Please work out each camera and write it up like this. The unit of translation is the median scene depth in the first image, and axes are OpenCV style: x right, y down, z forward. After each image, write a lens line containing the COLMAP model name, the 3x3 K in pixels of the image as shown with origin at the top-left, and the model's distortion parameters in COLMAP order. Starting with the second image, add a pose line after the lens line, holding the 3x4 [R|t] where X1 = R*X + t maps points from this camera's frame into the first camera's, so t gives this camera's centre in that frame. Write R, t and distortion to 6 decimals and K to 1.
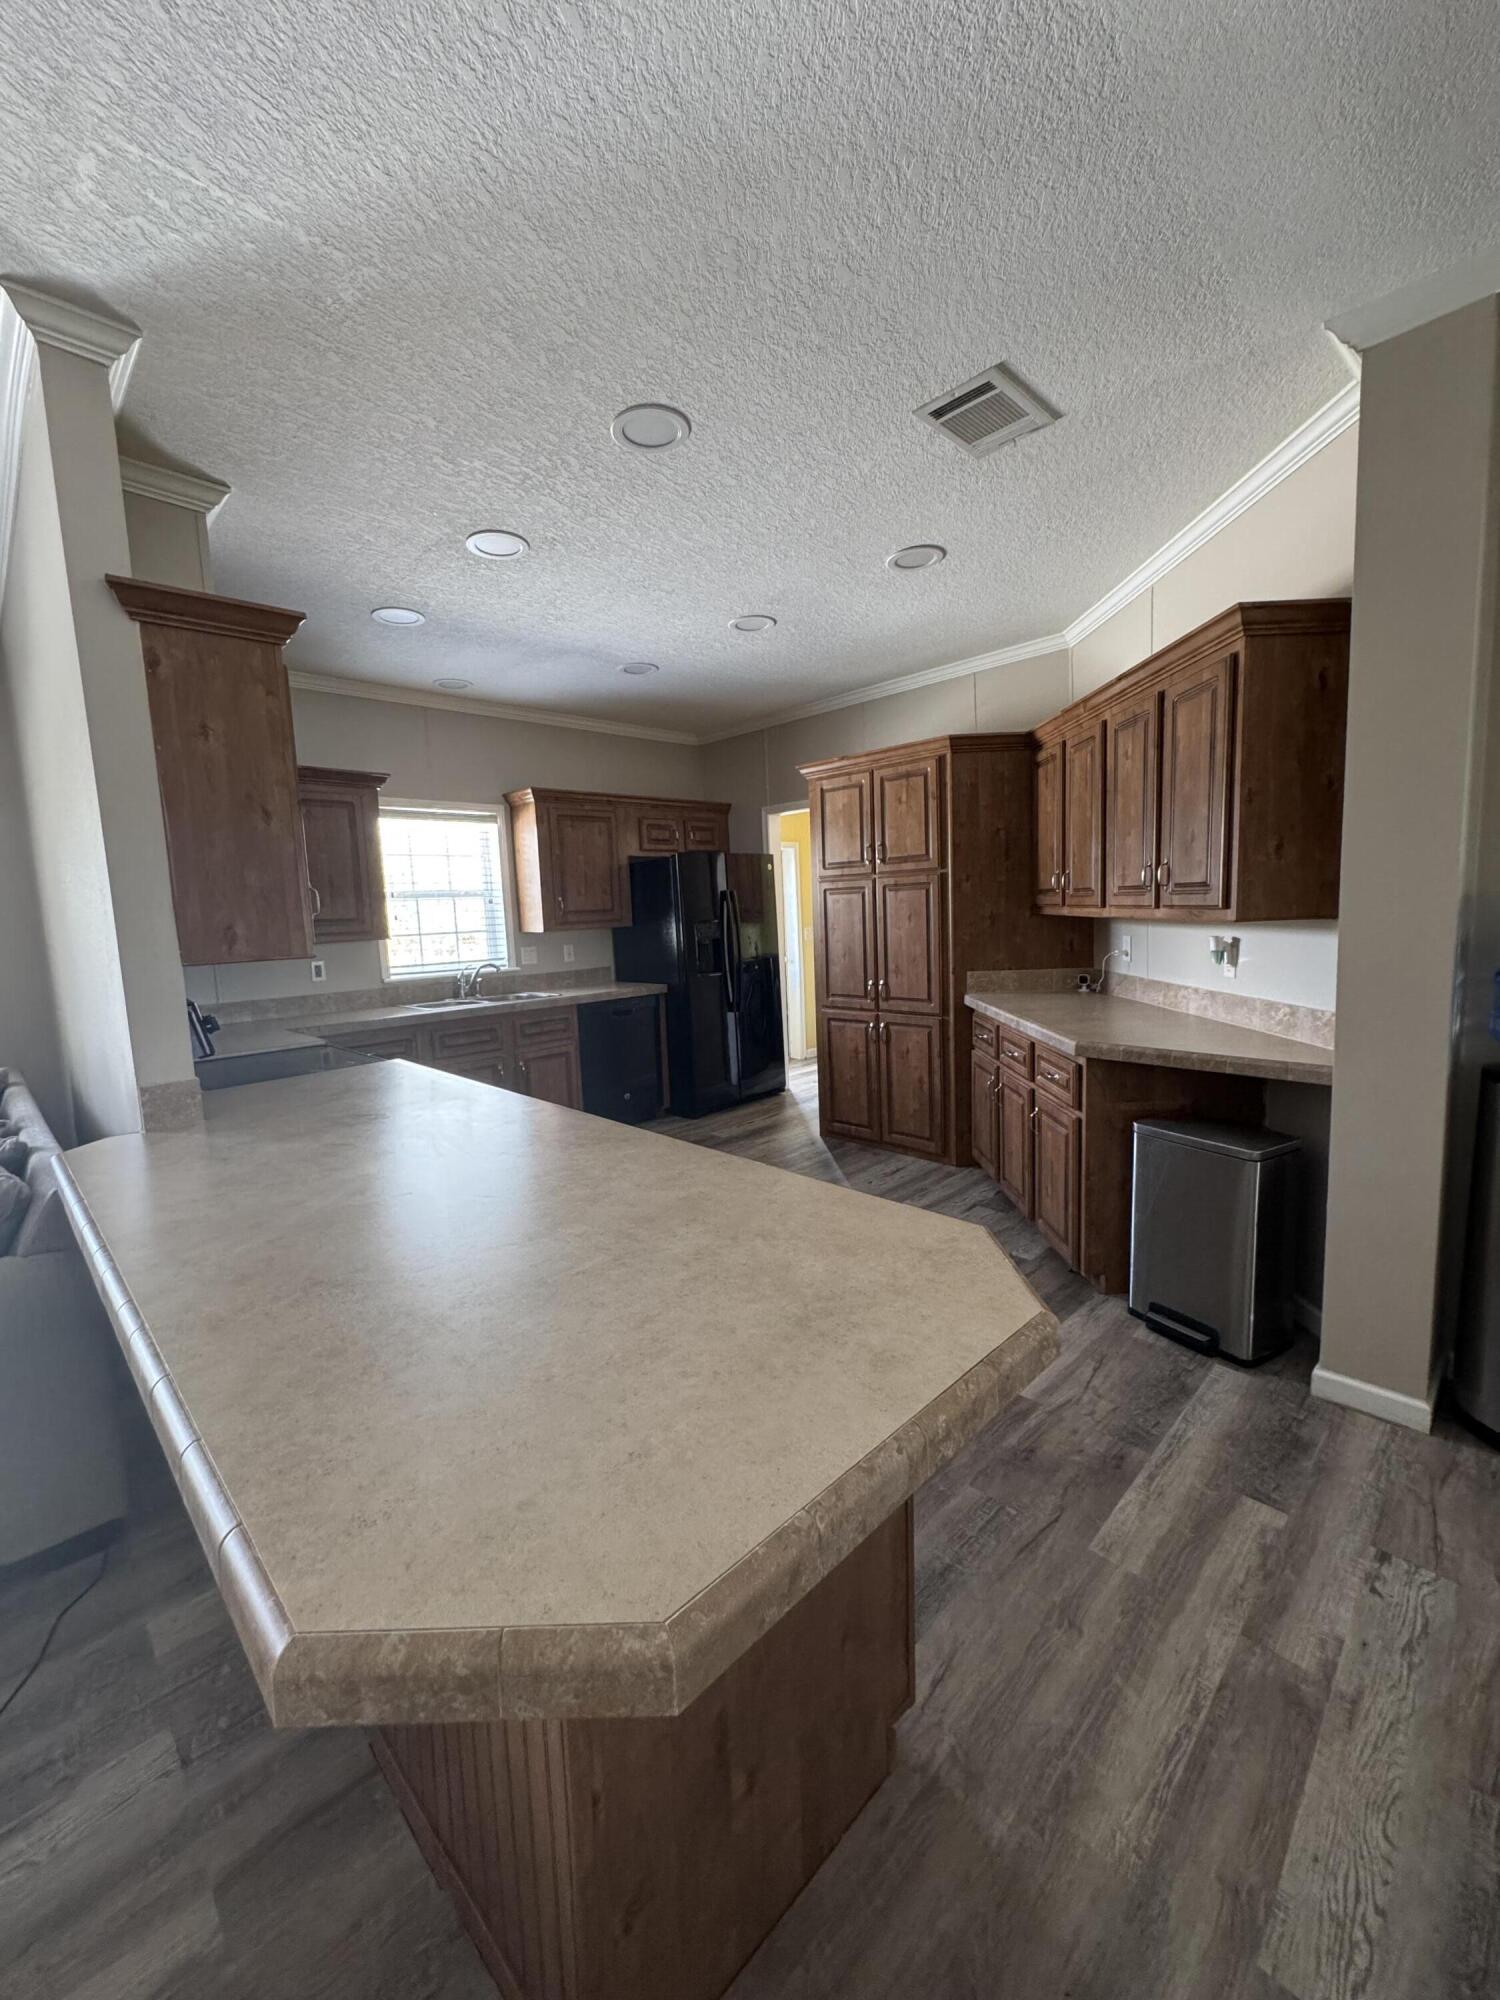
lens RADIAL K [[797.2, 0, 751.1], [0, 797.2, 995.1], [0, 0, 1]] dist [-0.002876, 0.000693]
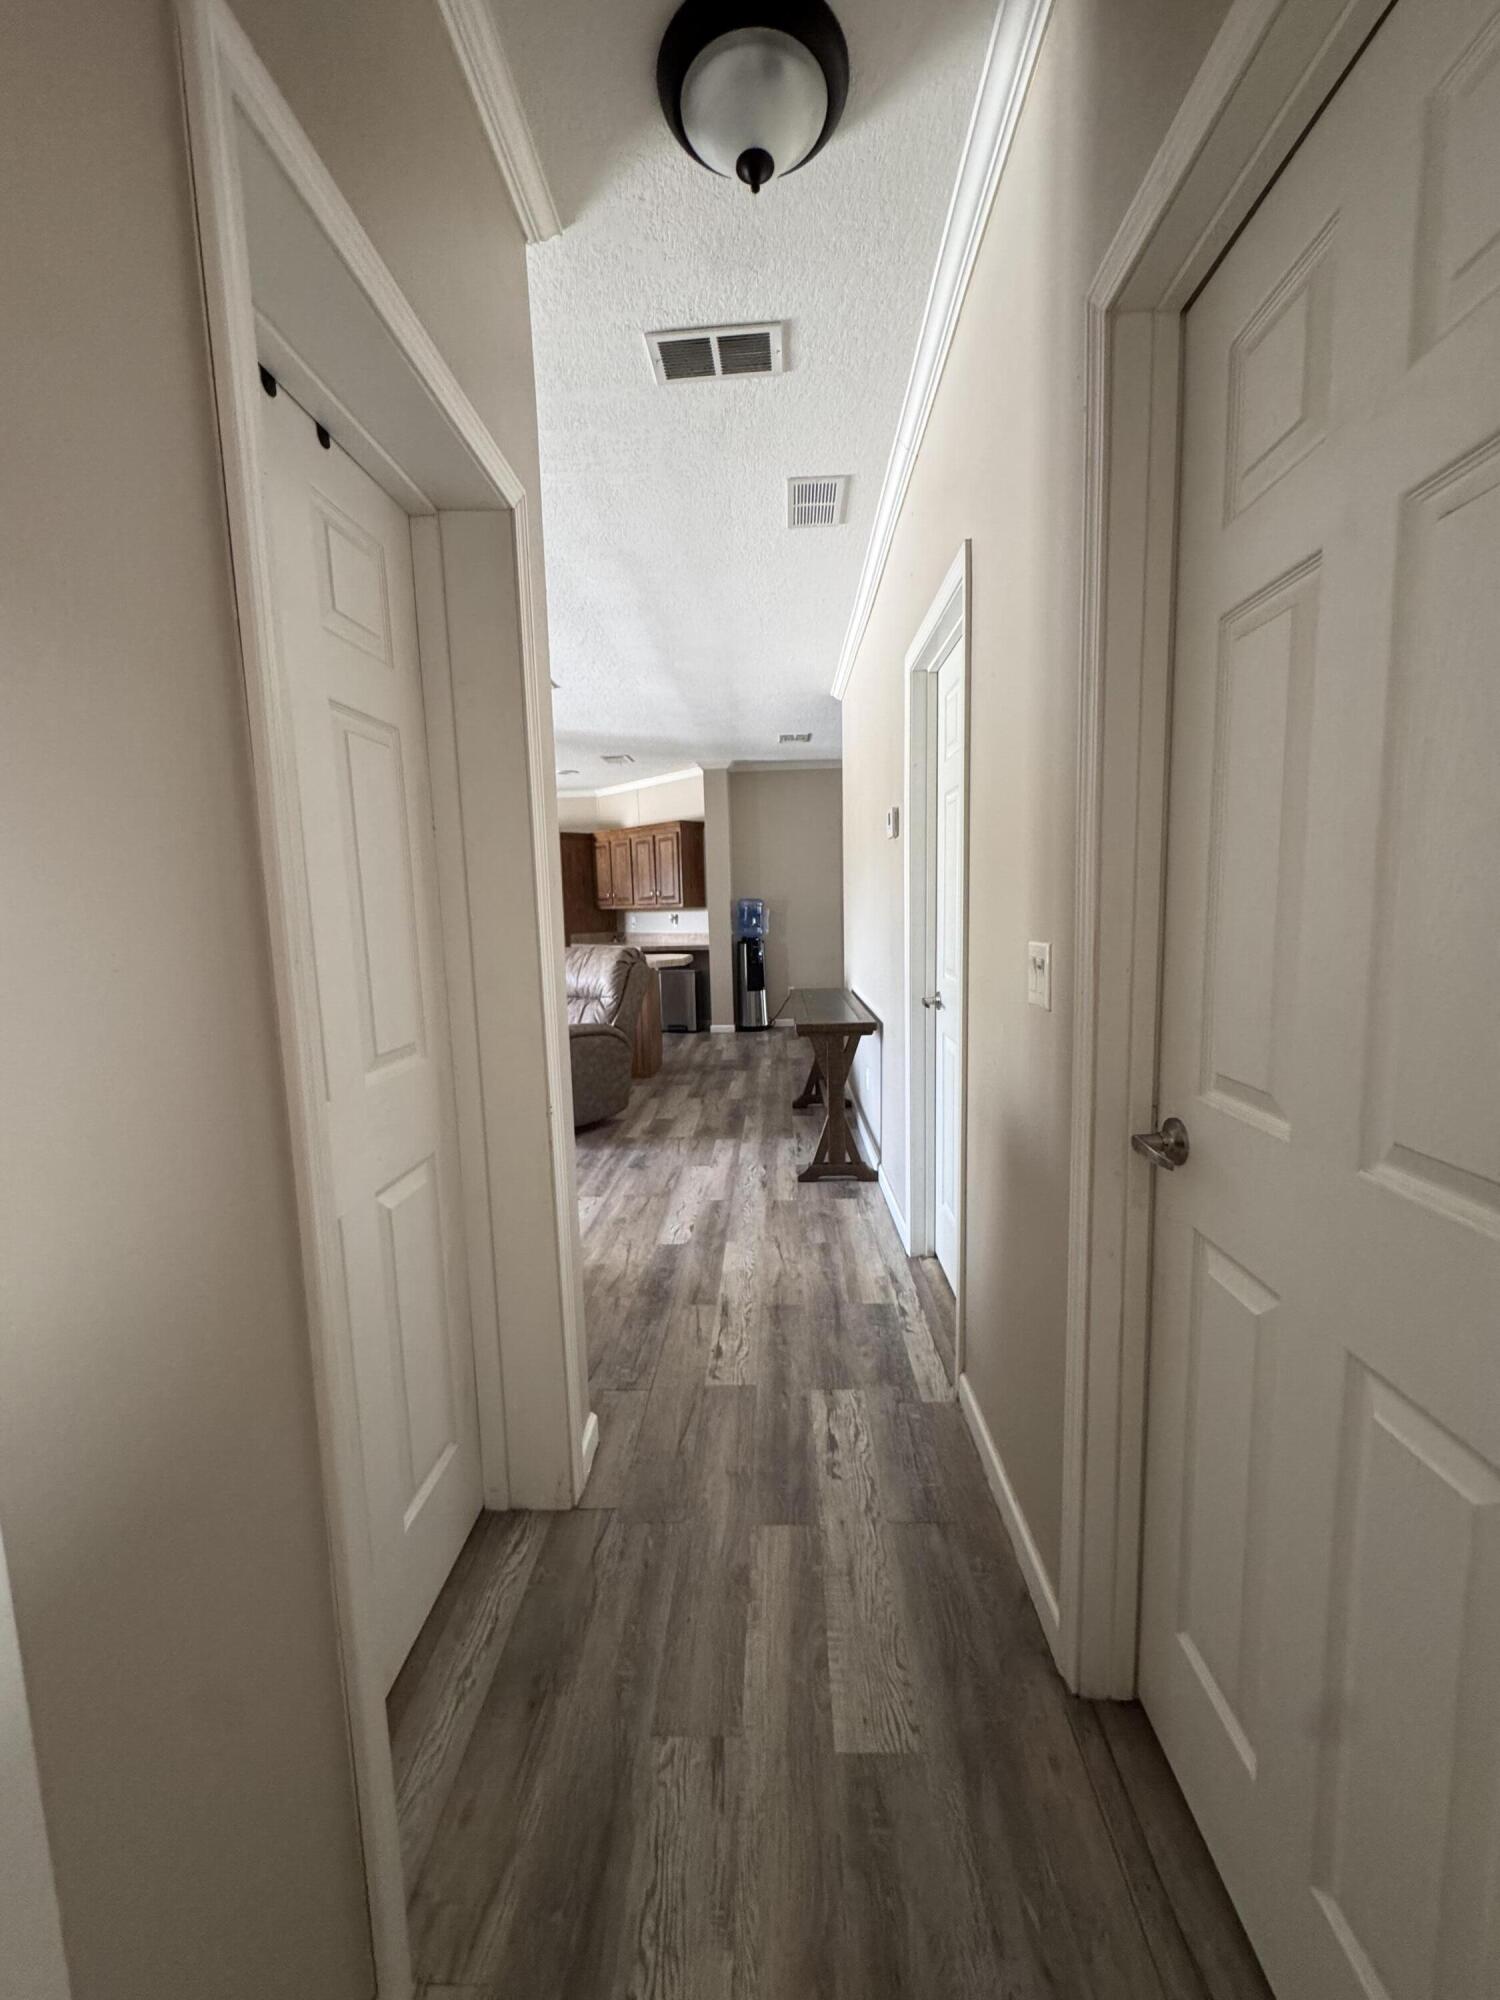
lens RADIAL K [[797.2, 0, 754.9], [0, 797.2, 992.6], [0, 0, 1]] dist [-0.002876, 0.000693]
pose [[0.725039, -0.054989, 0.686509, -0.947373], [0.073682, 0.997280, 0.002065, 0.177159], [-0.684755, 0.049086, 0.727119, -1.041699]]
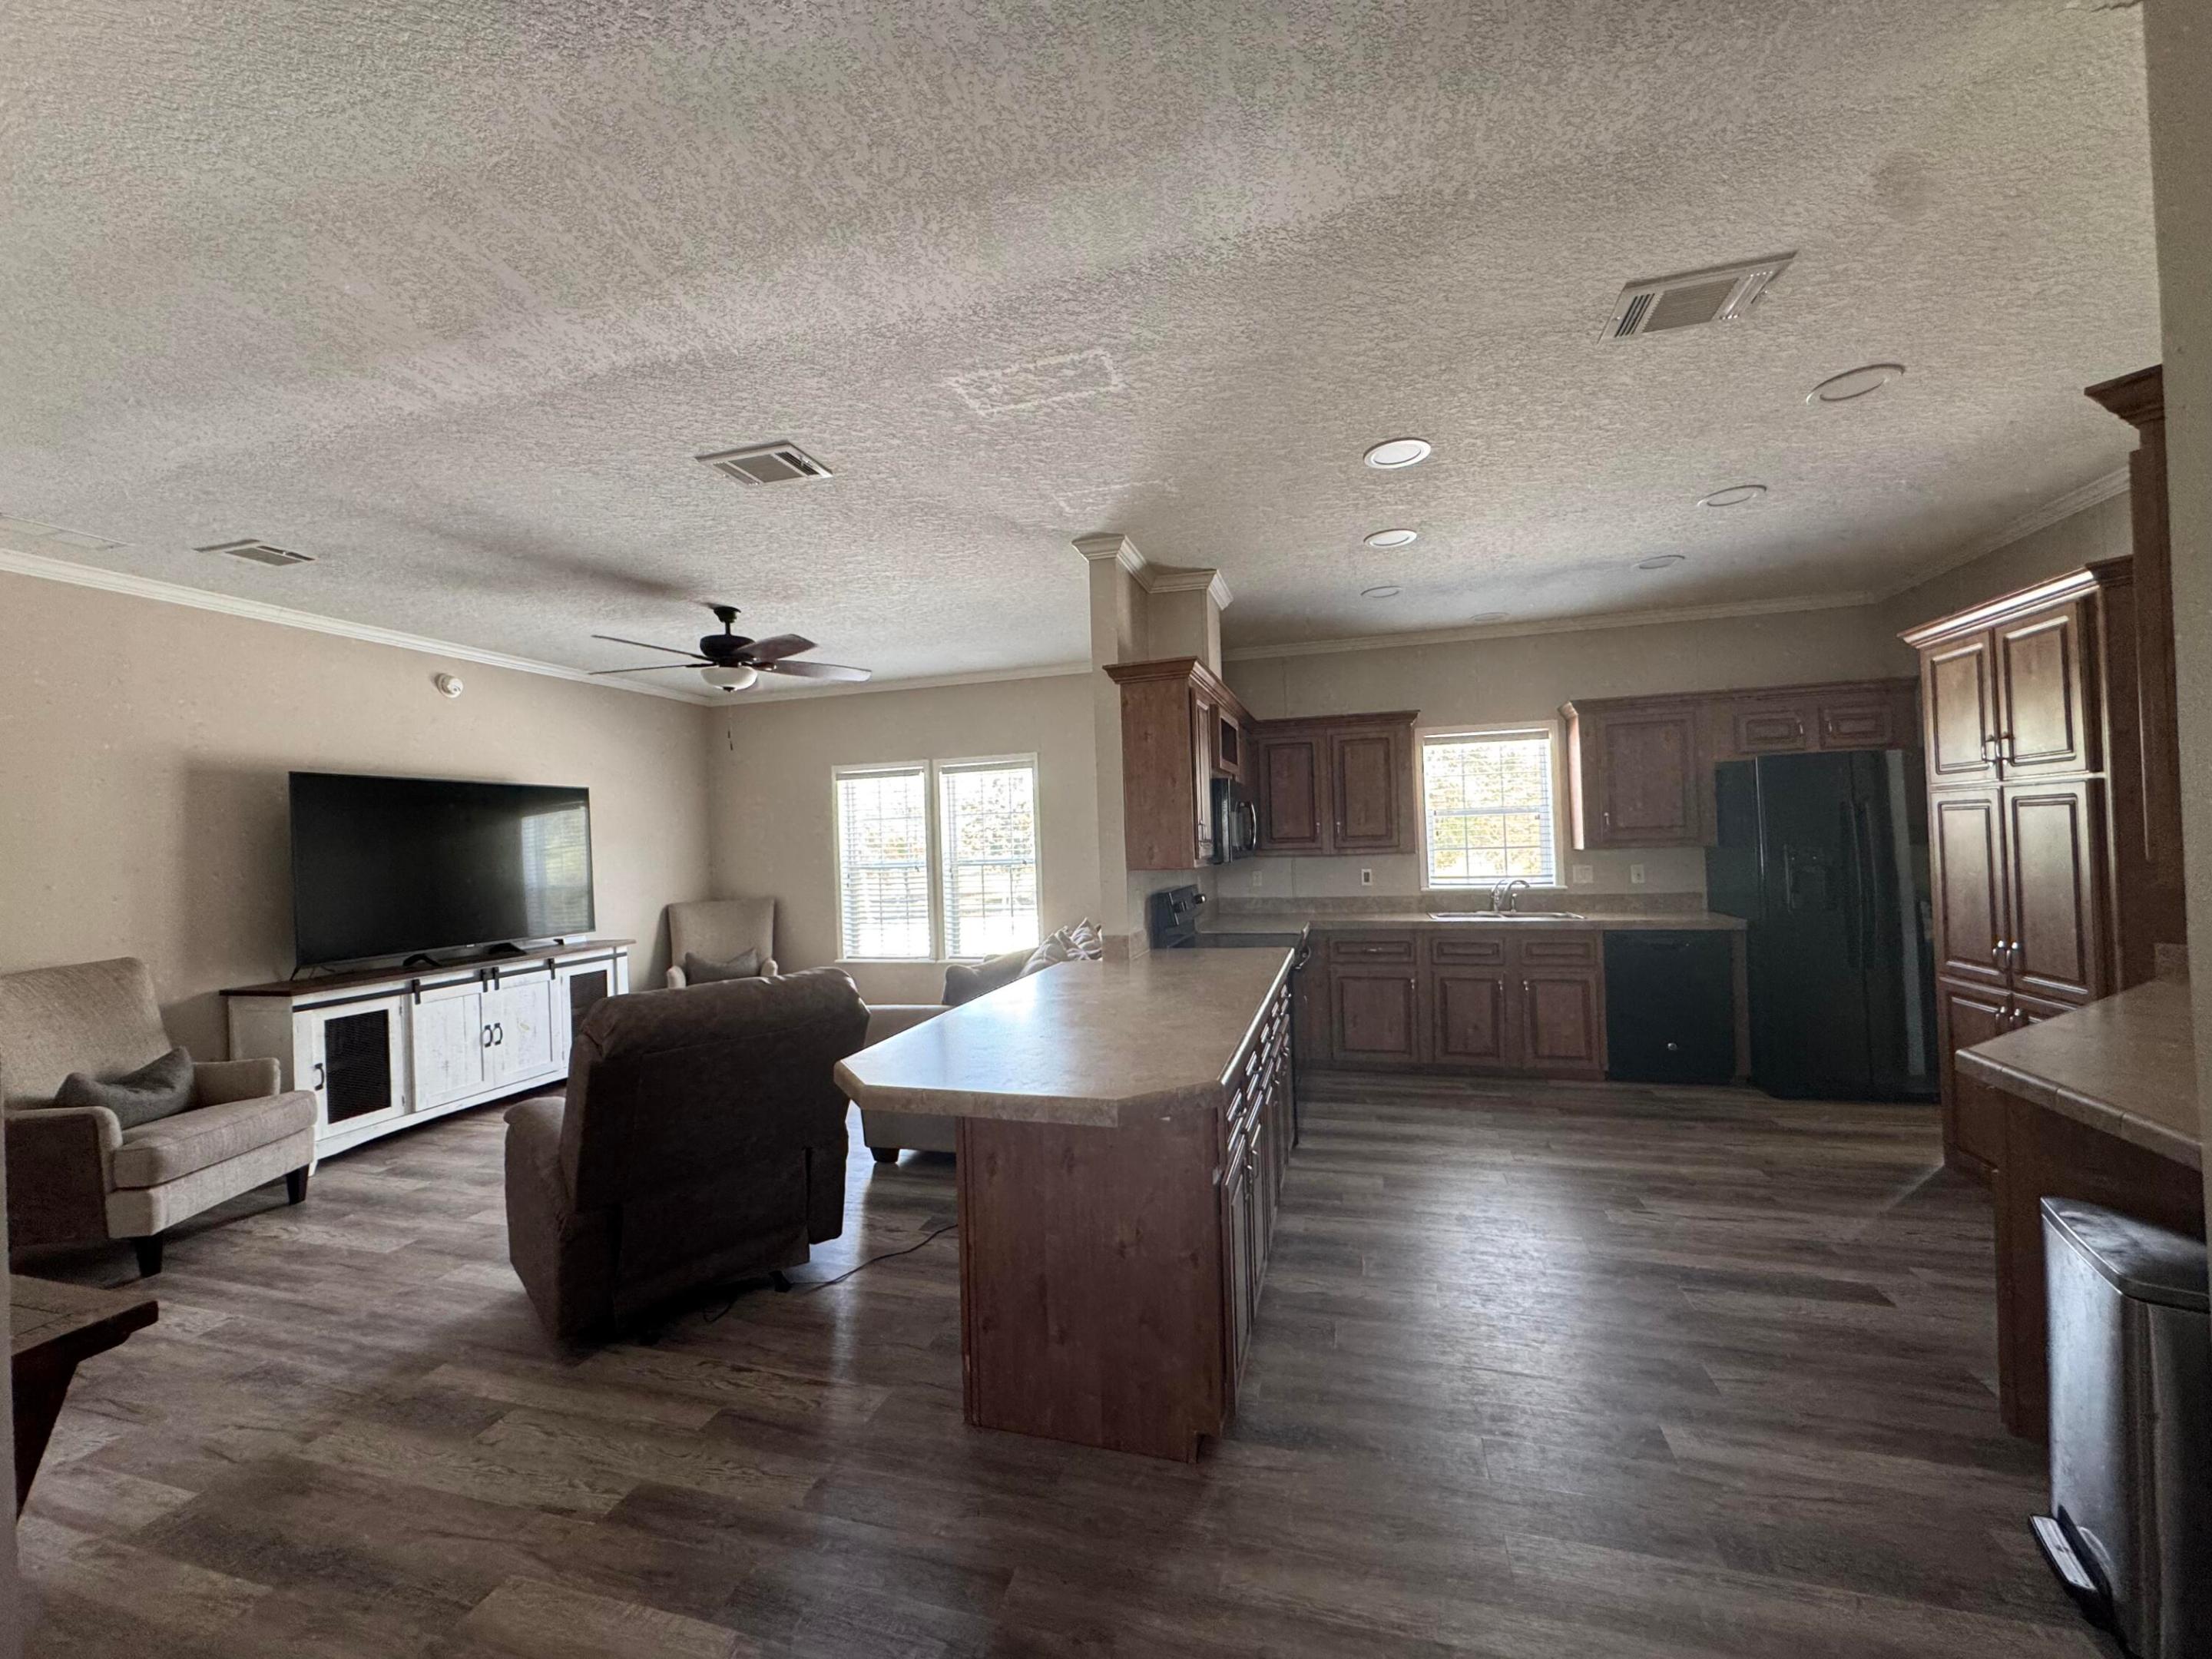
lens RADIAL K [[881.7, 0, 1105.5], [0, 881.7, 833.1], [0, 0, 1]] dist [-0.002876, 0.000693]
pose [[0.486171, 0.015740, -0.873722, 0.471500], [-0.082361, 0.996212, -0.027882, -0.029310], [0.869974, 0.085516, 0.485626, 0.001927]]
